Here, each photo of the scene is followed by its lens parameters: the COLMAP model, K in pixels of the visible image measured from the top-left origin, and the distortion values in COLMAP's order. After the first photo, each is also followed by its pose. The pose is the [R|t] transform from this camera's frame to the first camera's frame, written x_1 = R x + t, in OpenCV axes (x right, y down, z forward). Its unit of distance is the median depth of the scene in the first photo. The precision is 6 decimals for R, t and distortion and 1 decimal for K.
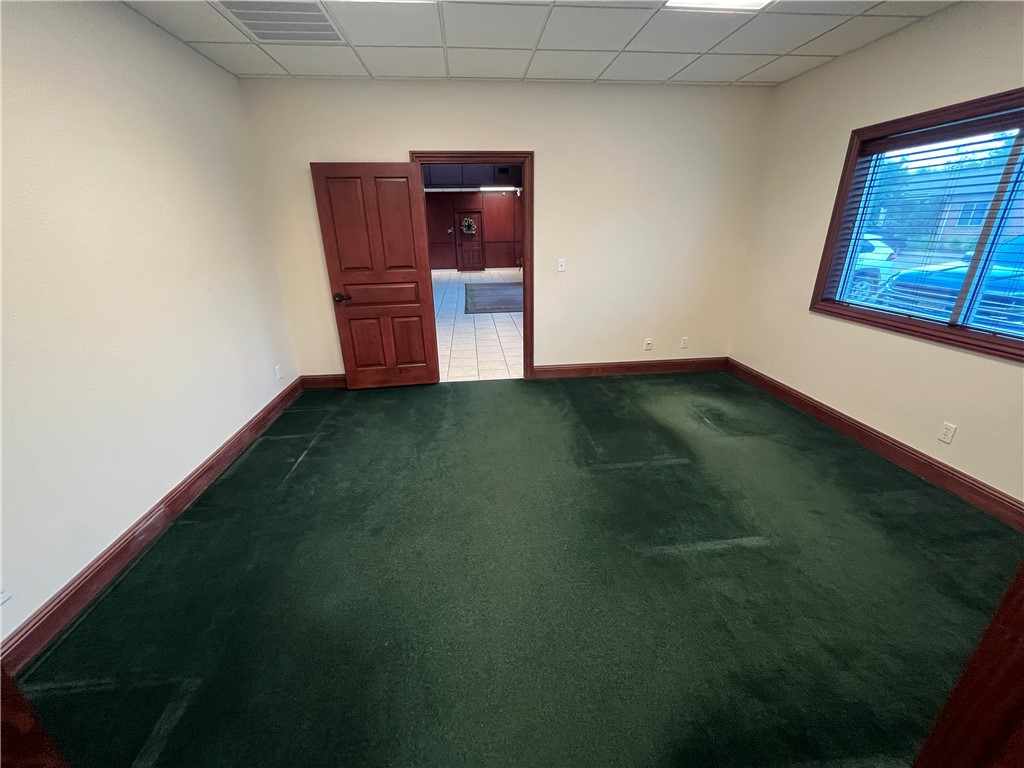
lens RADIAL K [[413.0, 0, 512.0], [0, 413.0, 384.0], [0, 0, 1]] dist [-0.002814, -0.000454]
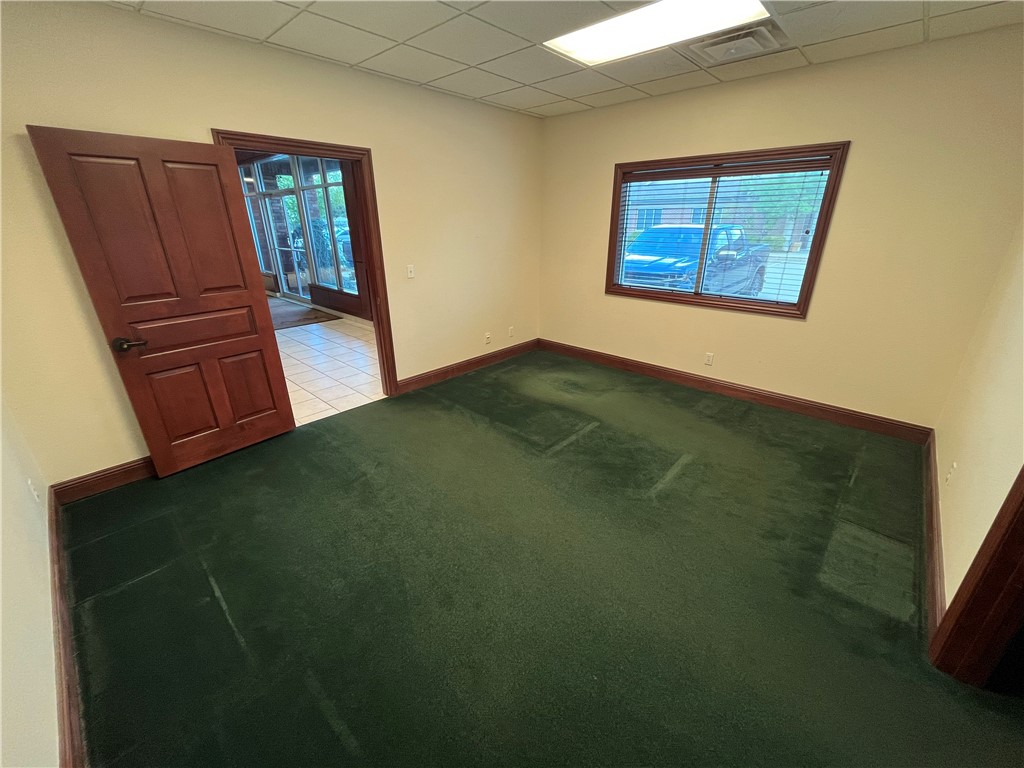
lens RADIAL K [[413.0, 0, 512.0], [0, 413.0, 384.0], [0, 0, 1]] dist [-0.002814, -0.000454]
pose [[0.752367, -0.229947, 0.617307, -0.386655], [0.226138, 0.970307, 0.085825, -0.069885], [-0.618712, 0.075025, 0.782027, 0.137724]]
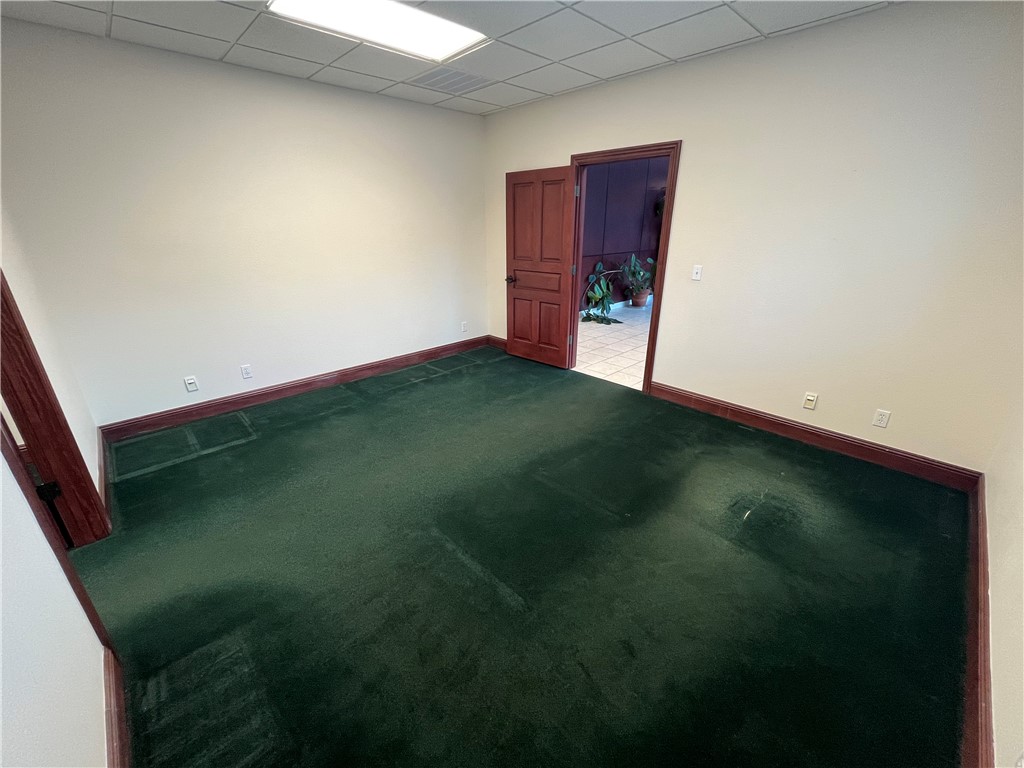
lens RADIAL K [[413.0, 0, 512.0], [0, 413.0, 384.0], [0, 0, 1]] dist [-0.002814, -0.000454]
pose [[0.613776, 0.300359, -0.730111, 0.620688], [-0.284984, 0.946738, 0.149903, -0.101233], [0.736249, 0.116063, 0.666683, 0.208622]]
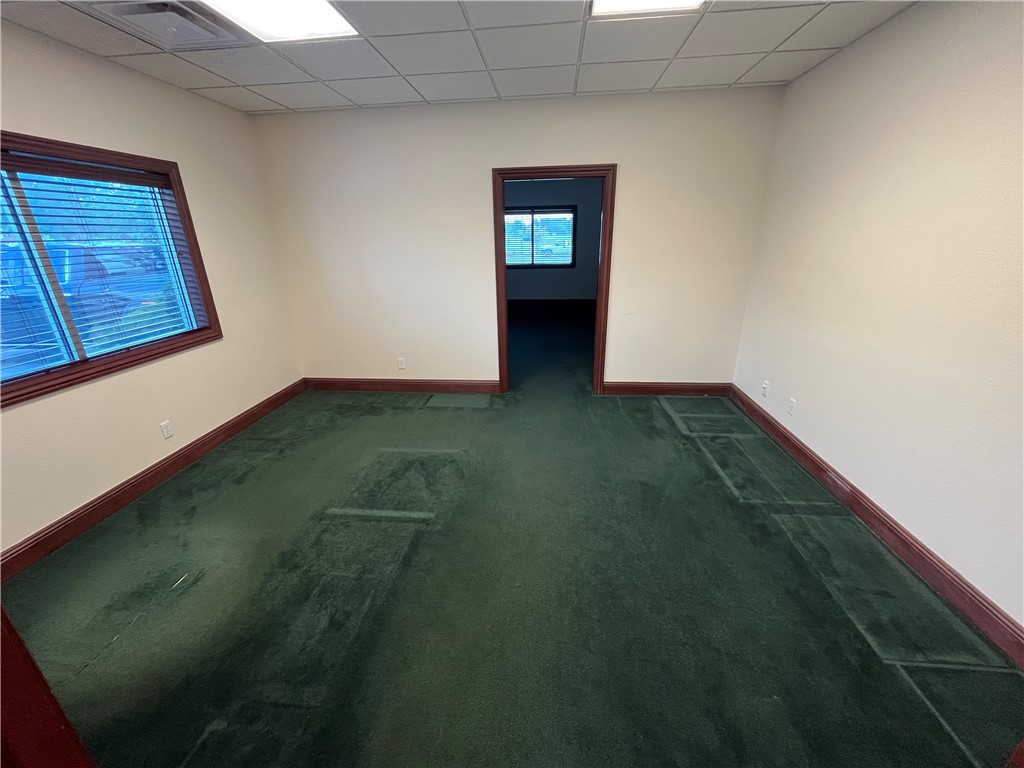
lens RADIAL K [[413.0, 0, 512.0], [0, 413.0, 384.0], [0, 0, 1]] dist [-0.002814, -0.000454]
pose [[-0.980095, -0.034137, 0.195570, -0.105216], [0.102083, 0.758236, 0.643938, -0.433216], [-0.170270, 0.651085, -0.739659, 1.084588]]
